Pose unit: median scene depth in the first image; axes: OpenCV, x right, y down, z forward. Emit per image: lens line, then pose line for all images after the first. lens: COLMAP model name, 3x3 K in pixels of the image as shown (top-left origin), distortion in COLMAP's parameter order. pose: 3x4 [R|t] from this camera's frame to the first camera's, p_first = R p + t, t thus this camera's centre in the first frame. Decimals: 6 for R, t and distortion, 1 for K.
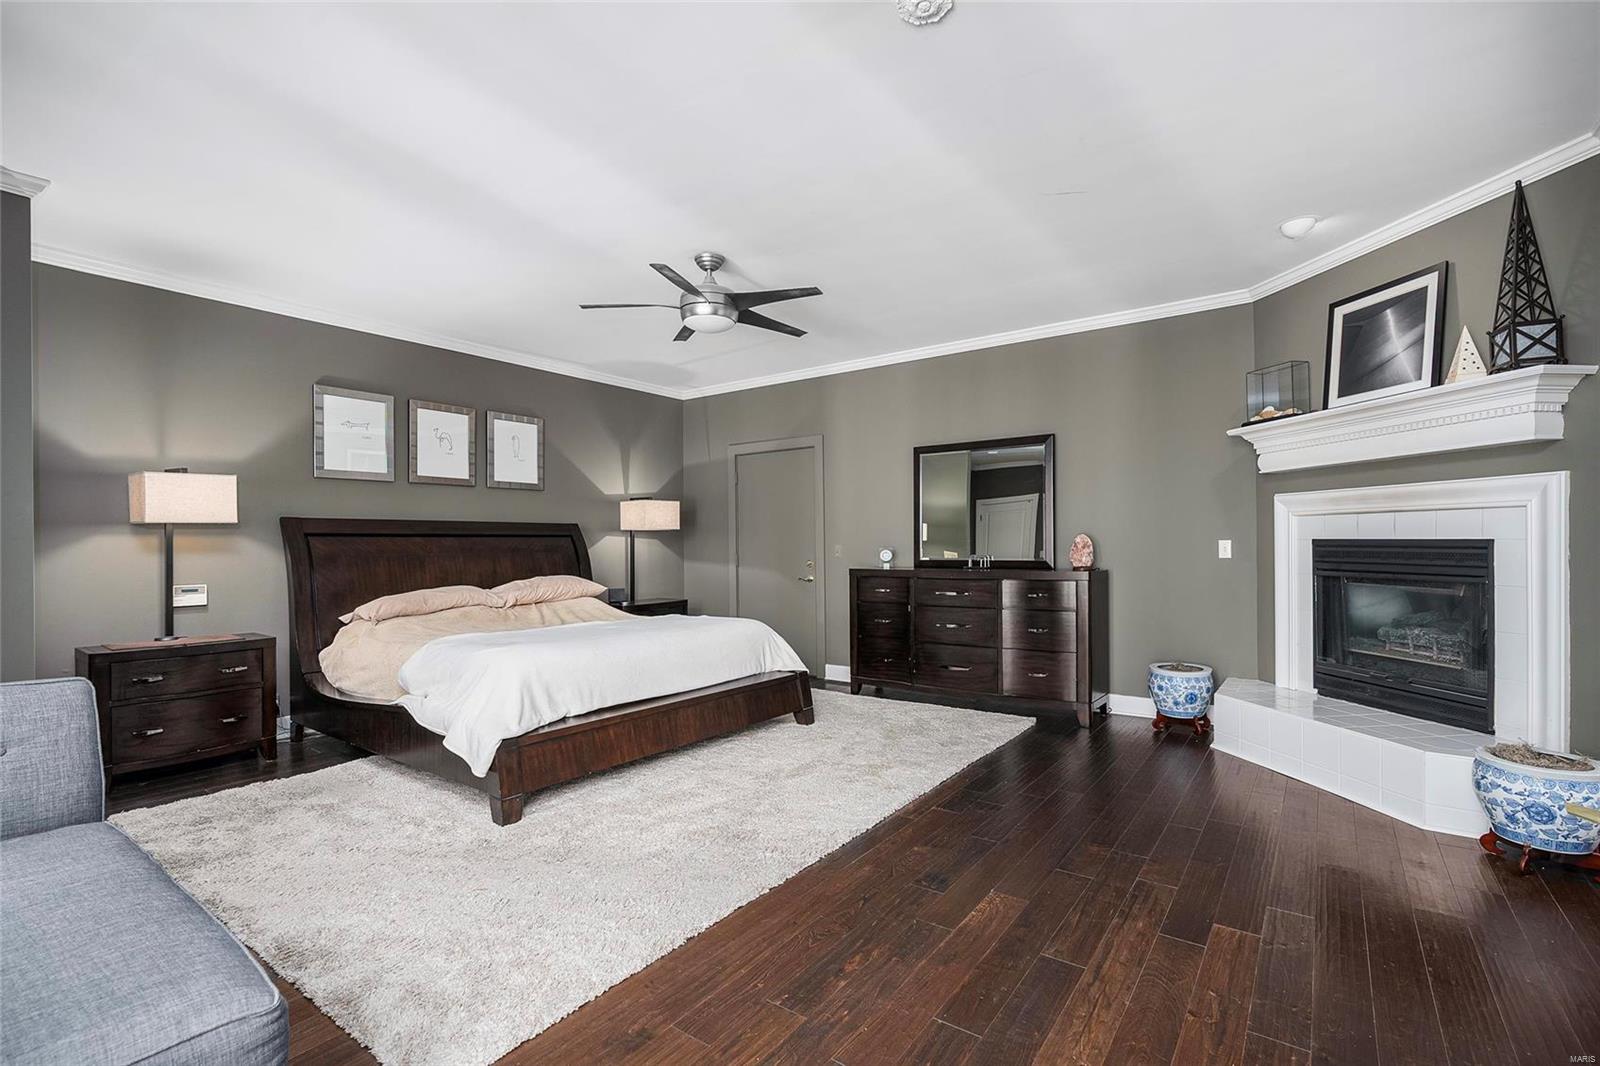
lens RADIAL K [[726.7, 0, 809.0], [0, 726.7, 548.6], [0, 0, 1]] dist [-0.009116, 0.001747]
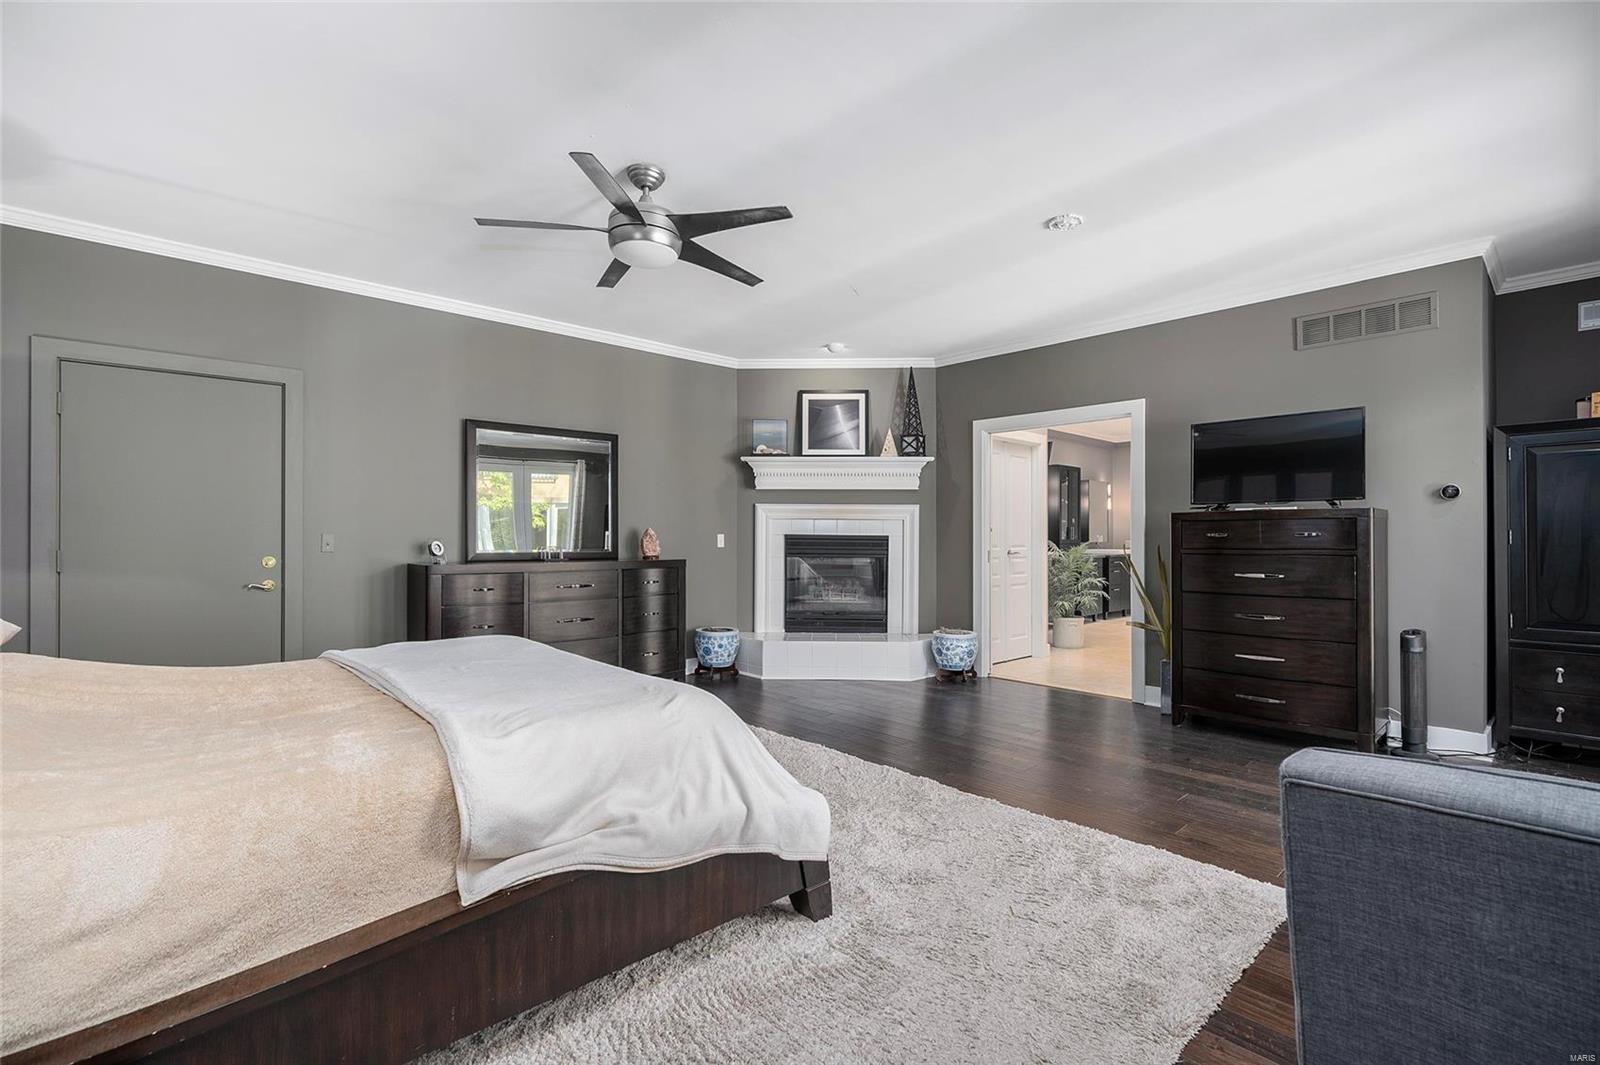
lens RADIAL K [[726.7, 0, 792.0], [0, 726.7, 534.7], [0, 0, 1]] dist [-0.009116, 0.001747]
pose [[0.232275, 0.001851, 0.972648, -0.952267], [-0.001279, 0.999998, -0.001597, -0.011328], [-0.972649, -0.000872, 0.232277, 0.695314]]
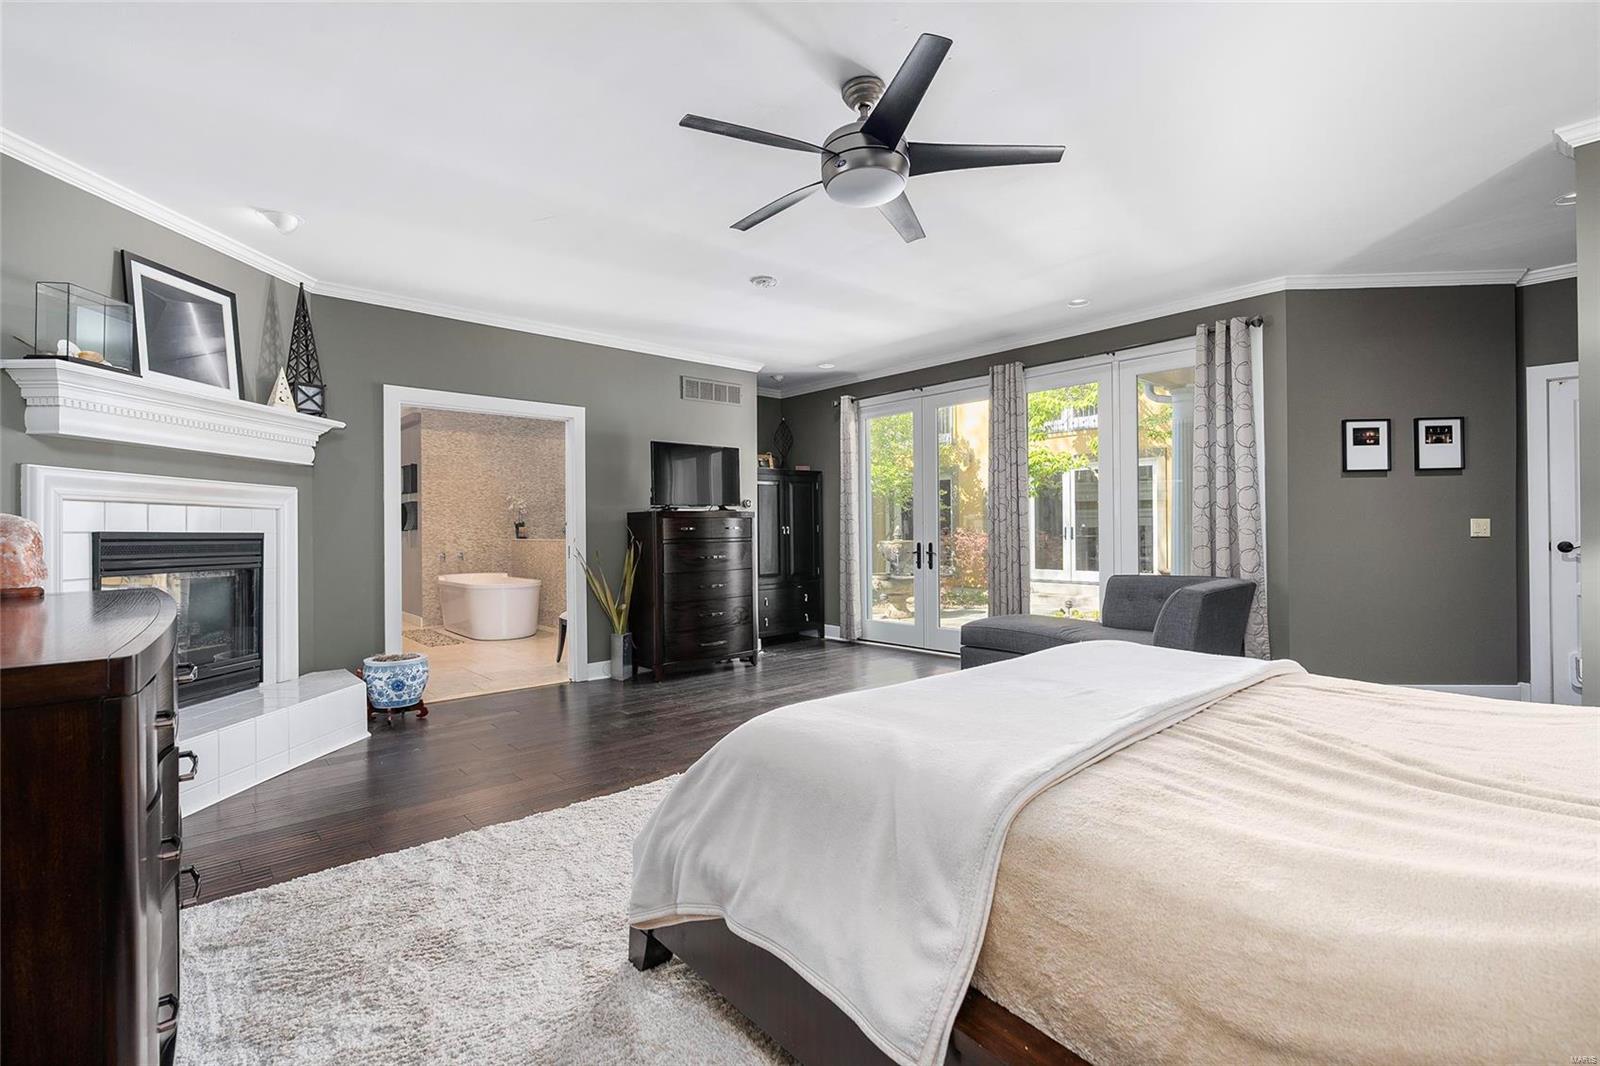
lens RADIAL K [[726.7, 0, 791.5], [0, 726.7, 526.5], [0, 0, 1]] dist [-0.009116, 0.001747]
pose [[-0.972093, 0.012429, 0.234264, -0.236775], [0.011744, 0.999922, -0.004321, -0.007633], [-0.234300, -0.001450, -0.972163, 1.777521]]
